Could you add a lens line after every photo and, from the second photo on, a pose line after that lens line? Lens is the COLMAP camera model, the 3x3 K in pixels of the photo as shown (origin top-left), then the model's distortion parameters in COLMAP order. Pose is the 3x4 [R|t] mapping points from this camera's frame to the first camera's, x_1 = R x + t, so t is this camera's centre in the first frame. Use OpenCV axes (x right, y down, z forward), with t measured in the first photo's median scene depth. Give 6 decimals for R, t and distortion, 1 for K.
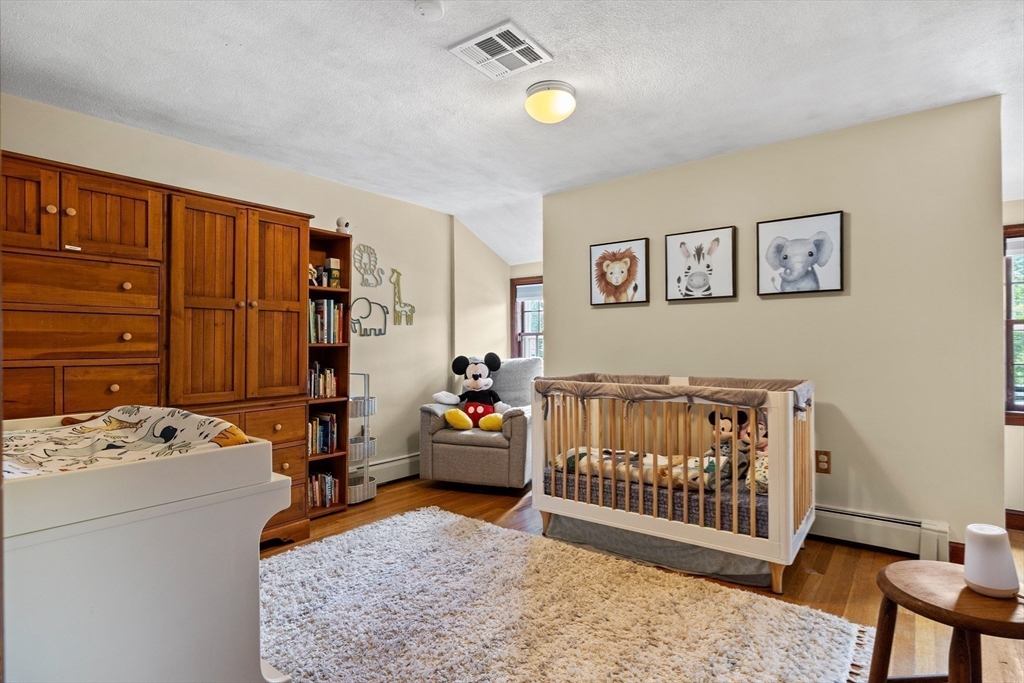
lens RADIAL K [[528.1, 0, 512.1], [0, 528.1, 342.9], [0, 0, 1]] dist [0.005799, 0.001051]
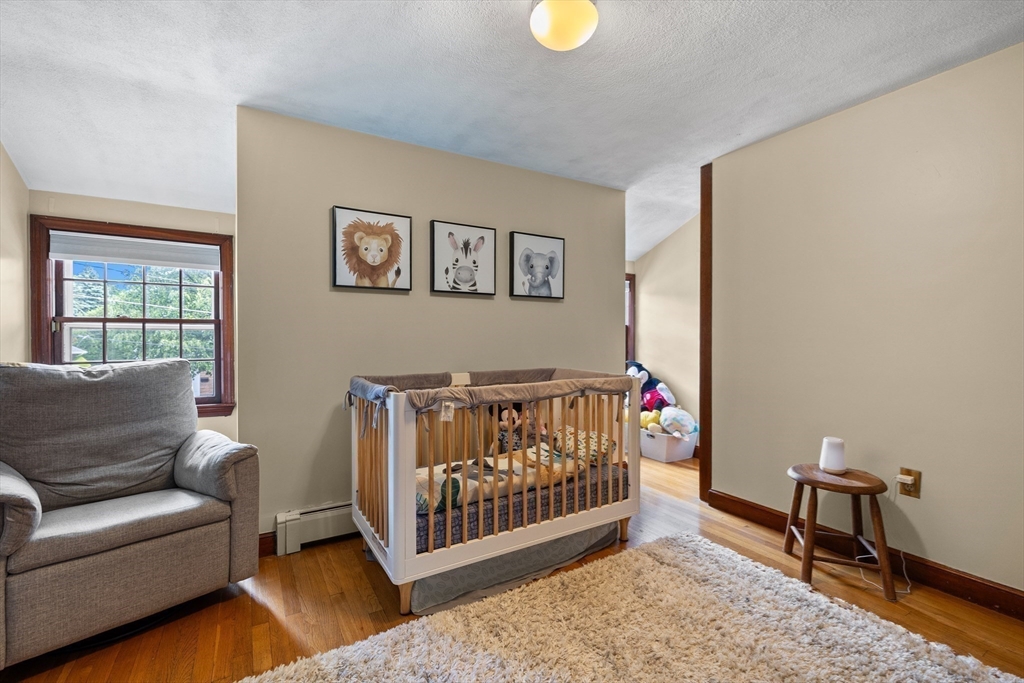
lens RADIAL K [[450.2, 0, 513.9], [0, 450.2, 339.0], [0, 0, 1]] dist [0.003130, 0.000486]
pose [[0.359707, 0.003355, 0.933059, -0.394294], [-0.006718, 0.999977, -0.001005, 0.002828], [-0.933041, -0.005907, 0.359721, 0.594266]]
